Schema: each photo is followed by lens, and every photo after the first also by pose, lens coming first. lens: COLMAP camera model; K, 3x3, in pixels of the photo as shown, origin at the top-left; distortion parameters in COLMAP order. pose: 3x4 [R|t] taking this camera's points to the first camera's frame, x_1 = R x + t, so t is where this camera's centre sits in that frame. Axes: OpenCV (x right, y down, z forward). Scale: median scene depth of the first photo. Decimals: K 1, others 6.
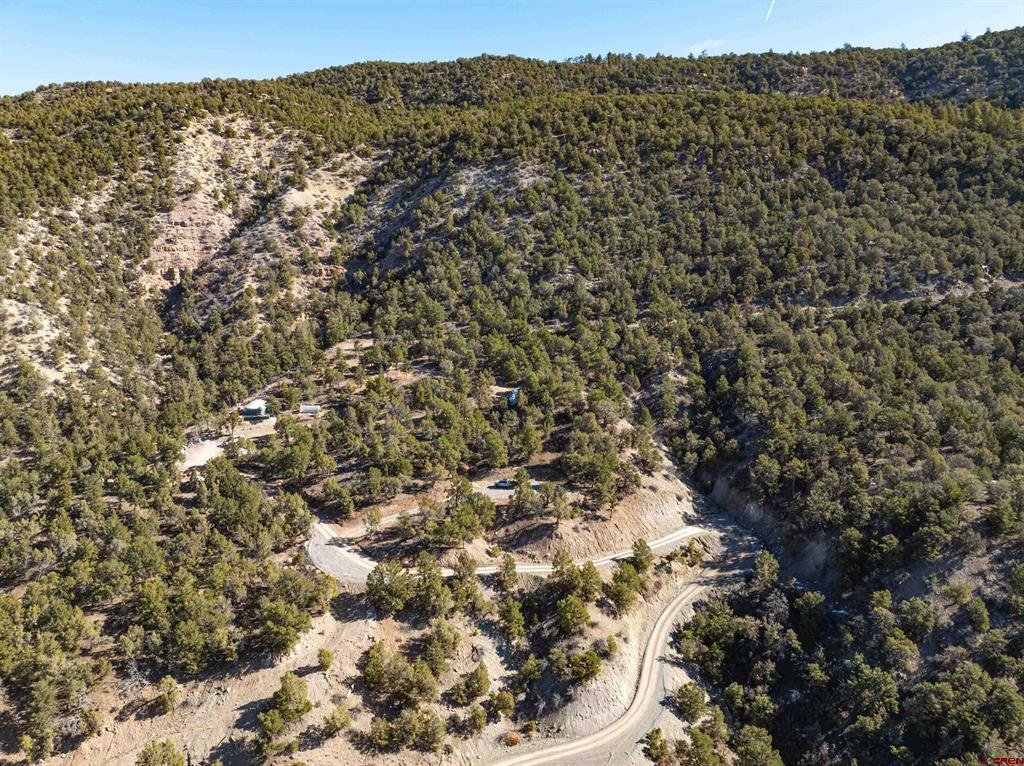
lens RADIAL K [[722.8, 0, 511.8], [0, 722.8, 385.8], [0, 0, 1]] dist [-0.049255, 0.004262]
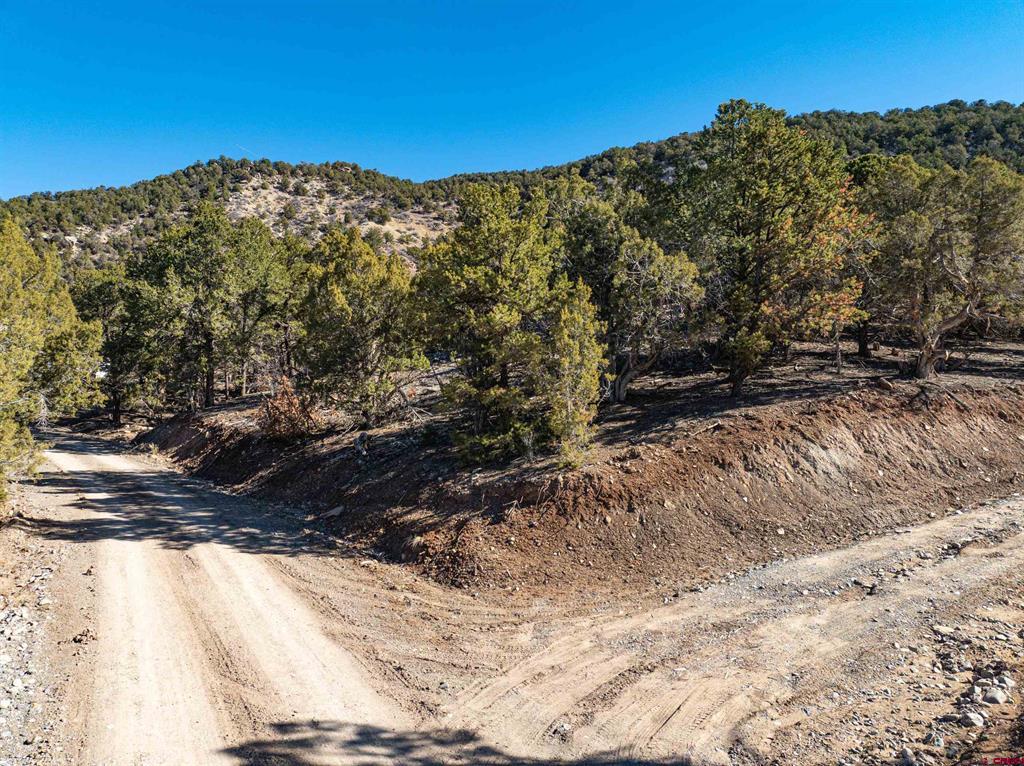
lens RADIAL K [[721.5, 0, 512.6], [0, 721.5, 385.0], [0, 0, 1]] dist [-0.038113, 0.005723]
pose [[0.995050, 0.003419, -0.099313, -0.092859], [-0.029581, 0.964293, -0.263182, 0.080754], [0.094867, 0.264817, 0.959621, 0.377208]]
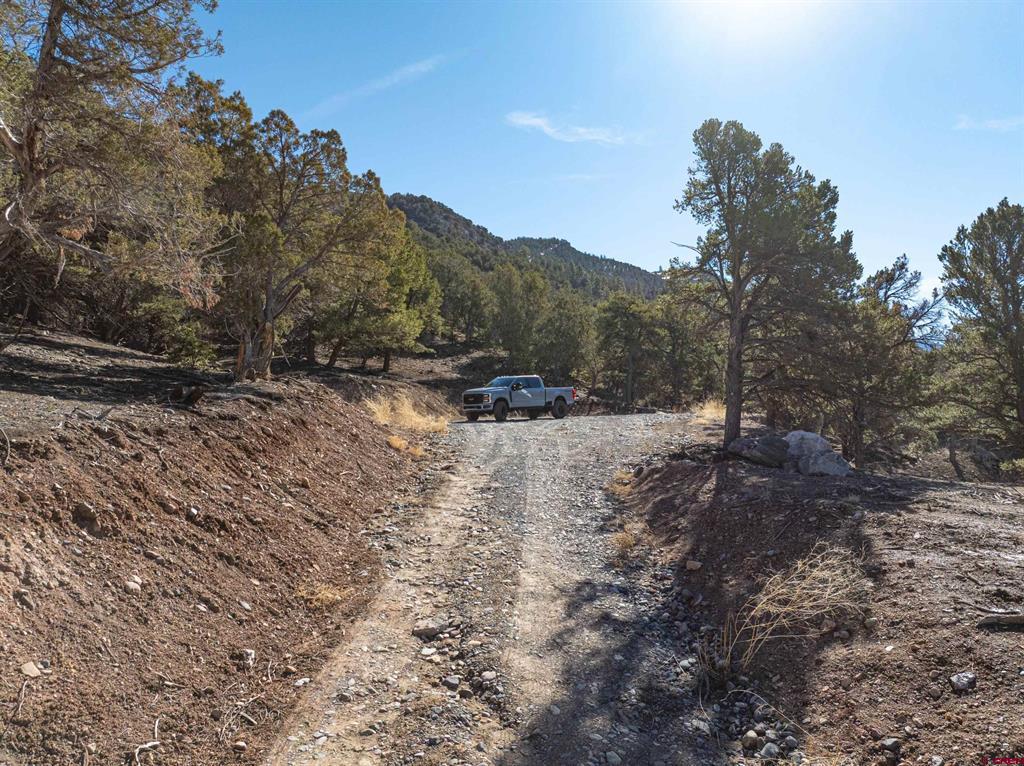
lens RADIAL K [[715.7, 0, 511.4], [0, 715.7, 384.1], [0, 0, 1]] dist [-0.033712, -0.001195]
pose [[0.466475, 0.050919, 0.883068, -0.076560], [0.189509, 0.969406, -0.156004, 0.071486], [-0.863995, 0.240122, 0.442554, 0.406995]]
